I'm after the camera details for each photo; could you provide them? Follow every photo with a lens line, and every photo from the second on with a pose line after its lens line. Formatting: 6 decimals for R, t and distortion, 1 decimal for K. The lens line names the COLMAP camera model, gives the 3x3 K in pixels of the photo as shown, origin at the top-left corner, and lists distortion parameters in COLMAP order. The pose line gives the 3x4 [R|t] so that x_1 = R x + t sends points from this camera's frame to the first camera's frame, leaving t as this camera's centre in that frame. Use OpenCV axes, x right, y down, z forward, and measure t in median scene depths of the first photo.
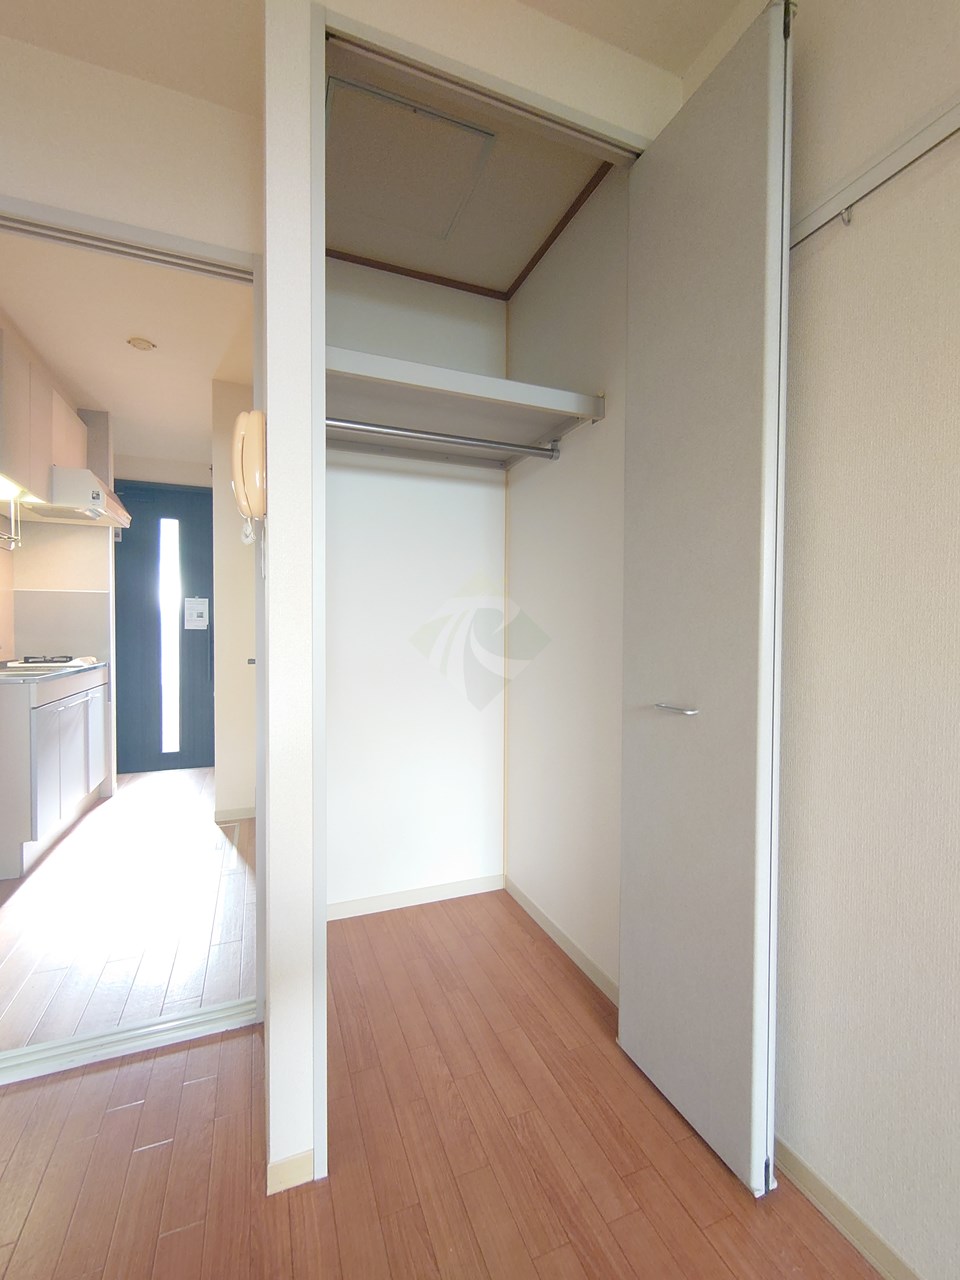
lens RADIAL K [[550.8, 0, 478.0], [0, 550.8, 640.8], [0, 0, 1]] dist [0.000971, 0.001096]
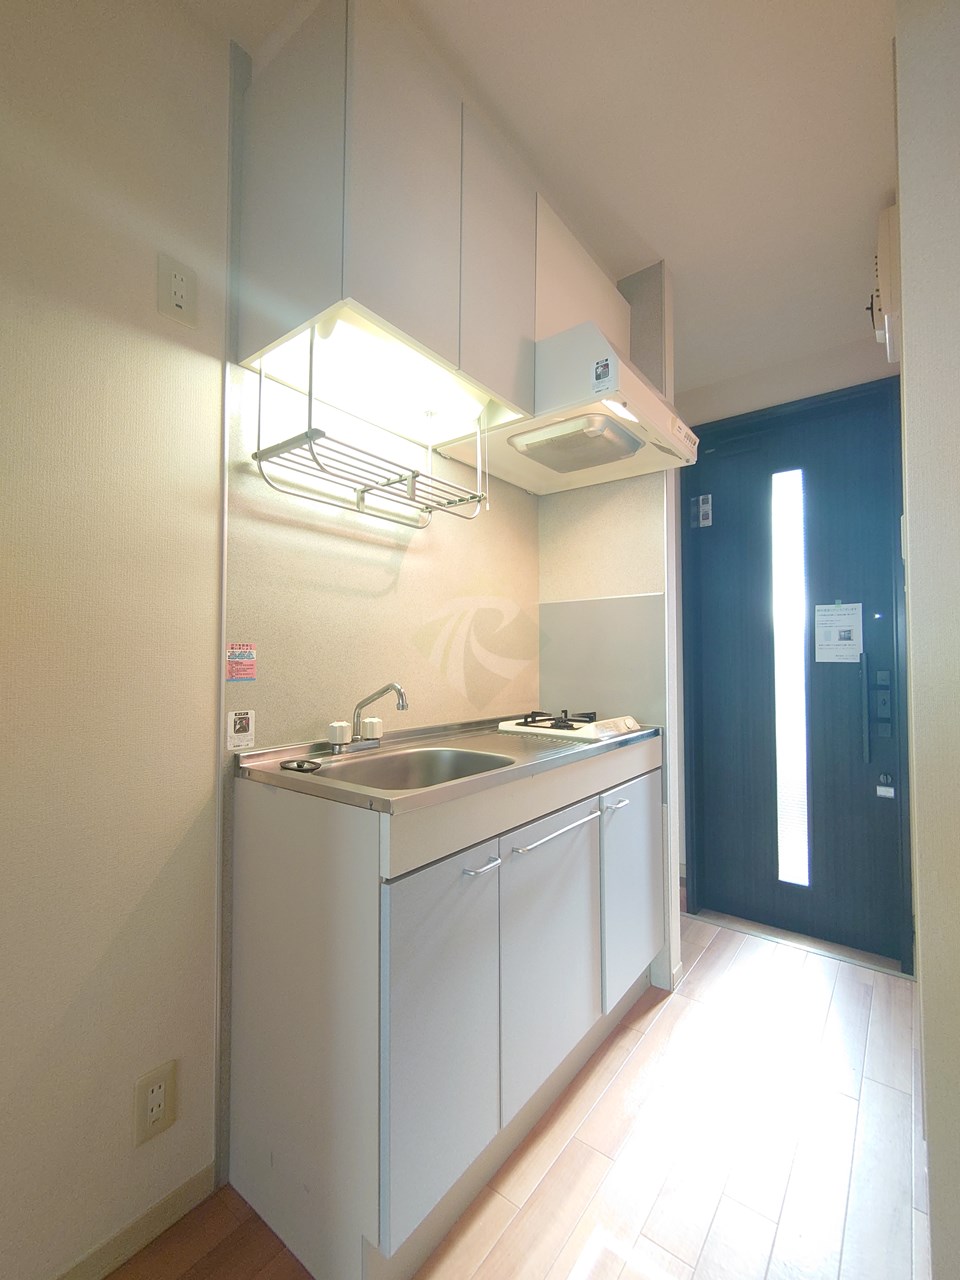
lens RADIAL K [[550.8, 0, 478.1], [0, 550.8, 646.9], [0, 0, 1]] dist [0.000971, 0.001096]
pose [[0.500468, -0.026827, -0.865339, -0.308372], [-0.010747, 0.999250, -0.037194, -0.016016], [0.865688, 0.027915, 0.499805, 0.593891]]
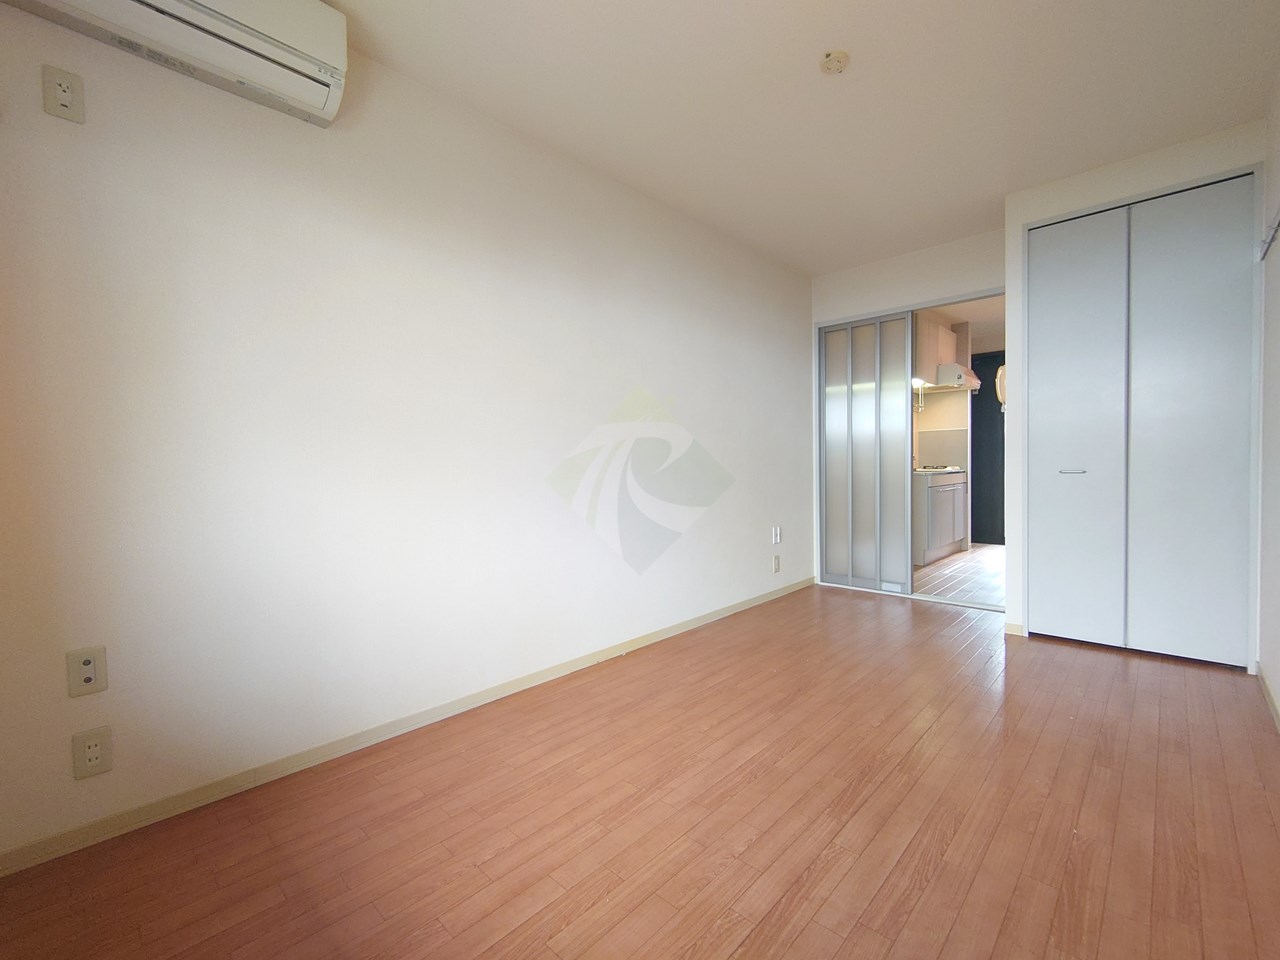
lens RADIAL K [[550.8, 0, 636.5], [0, 550.8, 478.0], [0, 0, 1]] dist [0.000971, 0.001096]
pose [[0.408488, 0.011535, -0.912691, 0.463245], [-0.005054, 0.999933, 0.010376, 0.050593], [0.912750, 0.000374, 0.408519, -0.619370]]
